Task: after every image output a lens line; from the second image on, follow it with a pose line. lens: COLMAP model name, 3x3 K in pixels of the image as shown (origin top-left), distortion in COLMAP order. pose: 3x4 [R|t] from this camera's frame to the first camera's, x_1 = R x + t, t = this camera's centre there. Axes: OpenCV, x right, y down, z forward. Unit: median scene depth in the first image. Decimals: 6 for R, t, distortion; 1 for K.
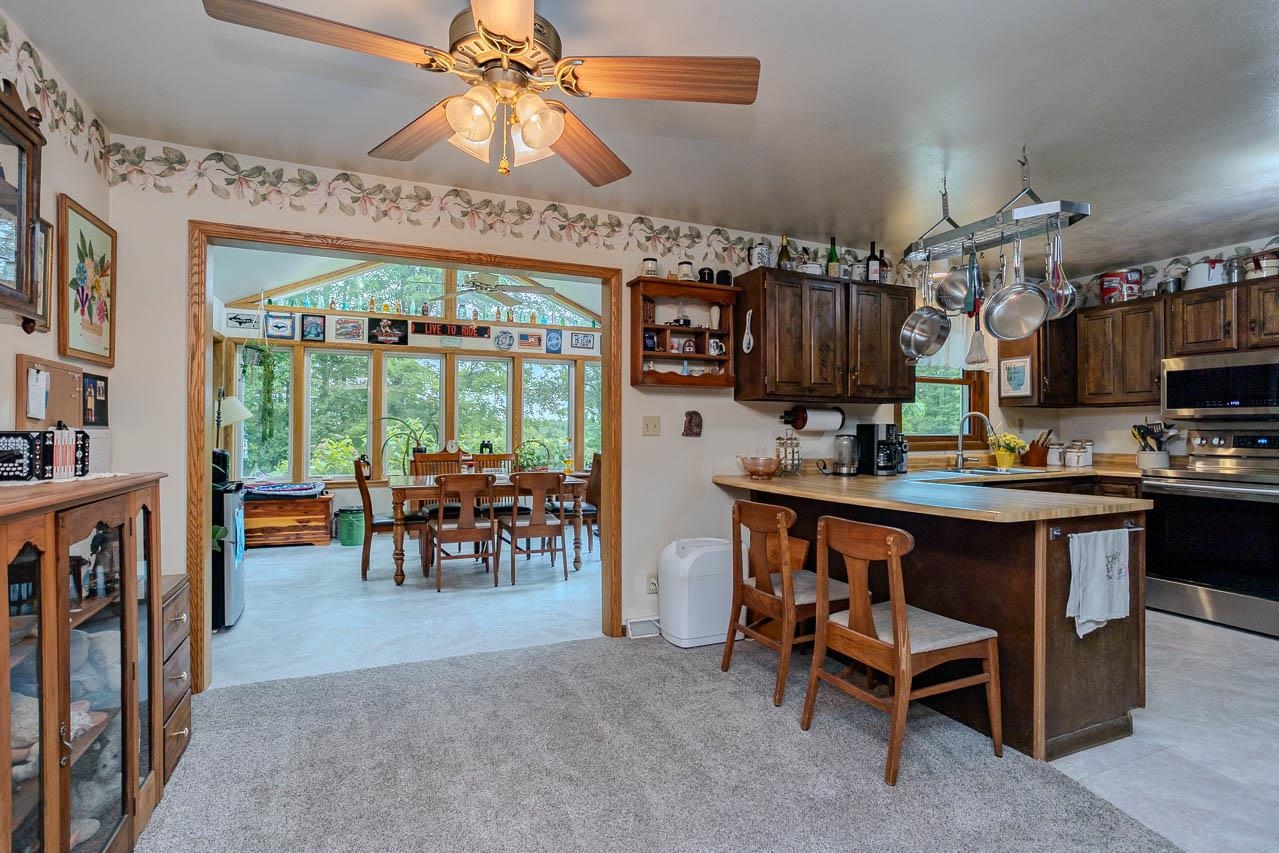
lens RADIAL K [[613.2, 0, 651.0], [0, 613.2, 420.7], [0, 0, 1]] dist [-0.043975, 0.024521]
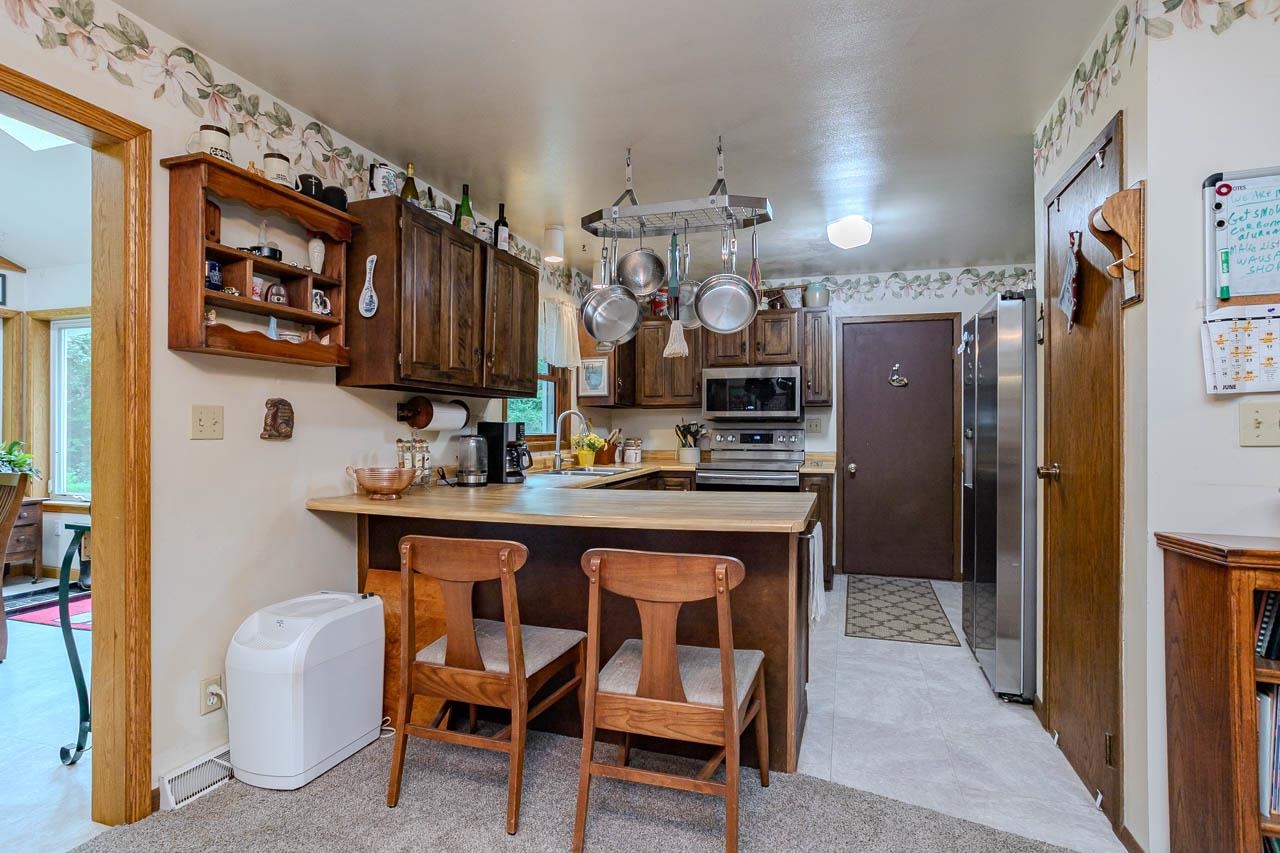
lens RADIAL K [[613.6, 0, 625.3], [0, 613.6, 428.5], [0, 0, 1]] dist [-0.043975, 0.024521]
pose [[0.684774, -0.000818, 0.728755, -0.127183], [-0.008992, 0.999914, 0.009571, 0.004586], [-0.728700, -0.013107, 0.684707, 0.286232]]
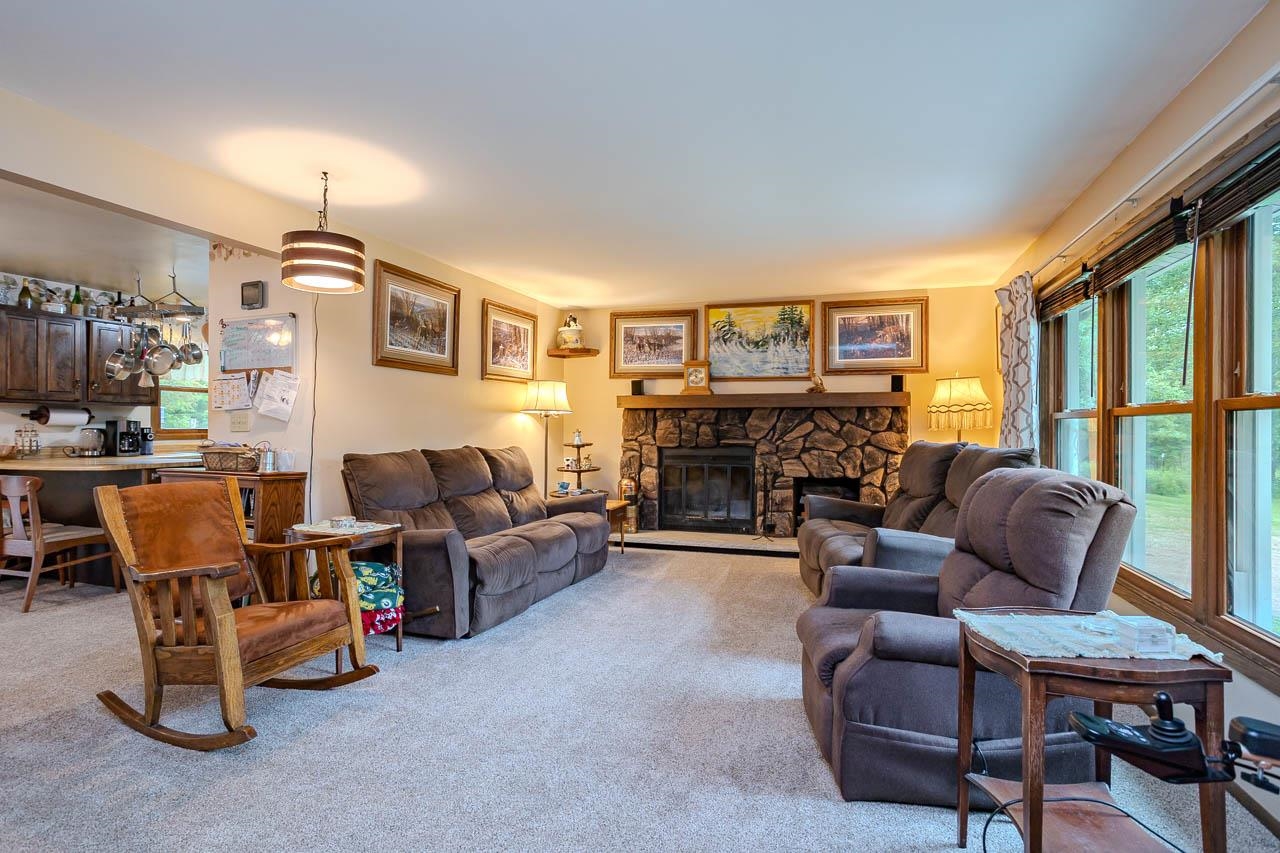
lens RADIAL K [[613.6, 0, 638.4], [0, 613.6, 422.3], [0, 0, 1]] dist [-0.043975, 0.024521]
pose [[0.690376, 0.005008, 0.723434, 0.180345], [-0.011104, 0.999932, 0.003675, -0.009087], [-0.723366, -0.010570, 0.690384, -0.820121]]
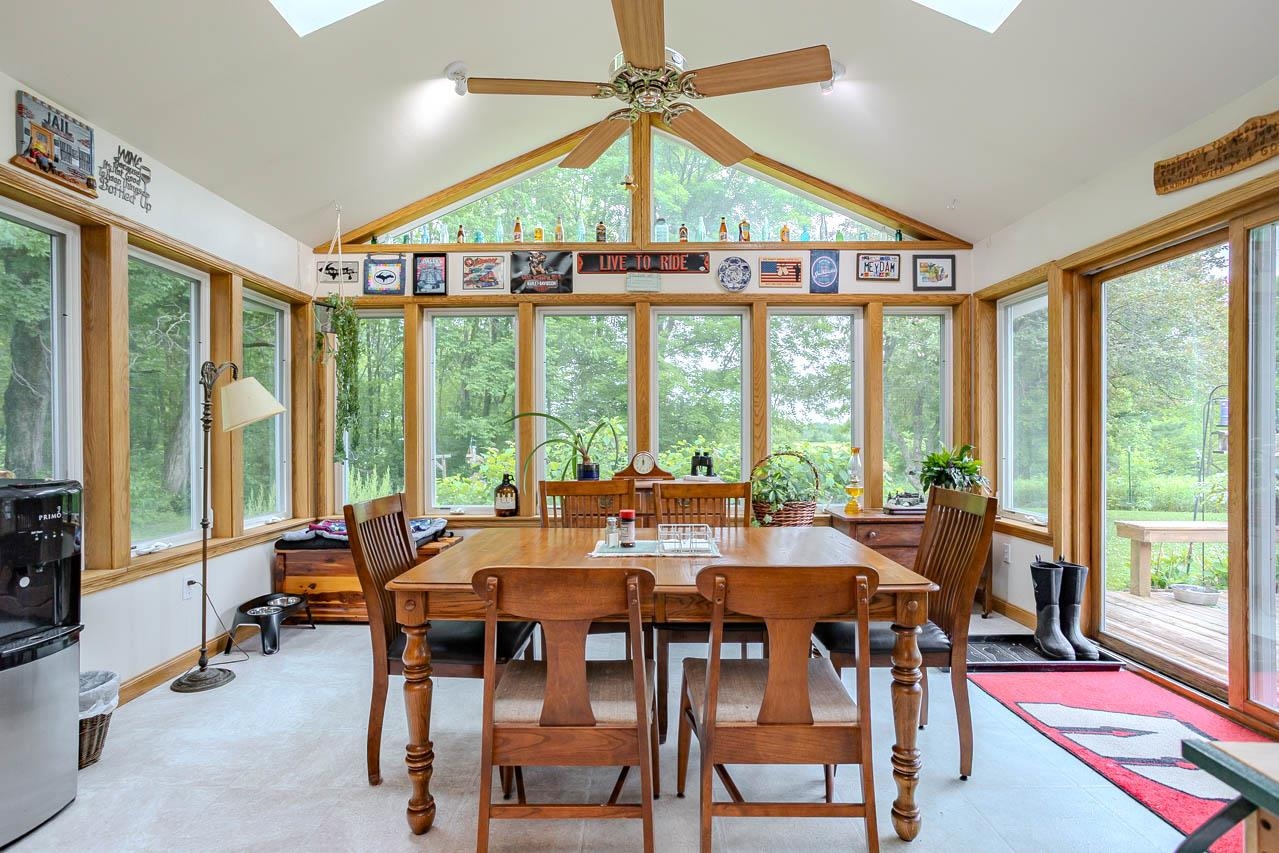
lens RADIAL K [[613.2, 0, 637.0], [0, 613.2, 436.6], [0, 0, 1]] dist [-0.043975, 0.024521]
pose [[0.901191, -0.005470, -0.433389, -0.142669], [0.014053, 0.999763, 0.016603, 0.014097], [0.433195, -0.021053, 0.901054, 0.834706]]
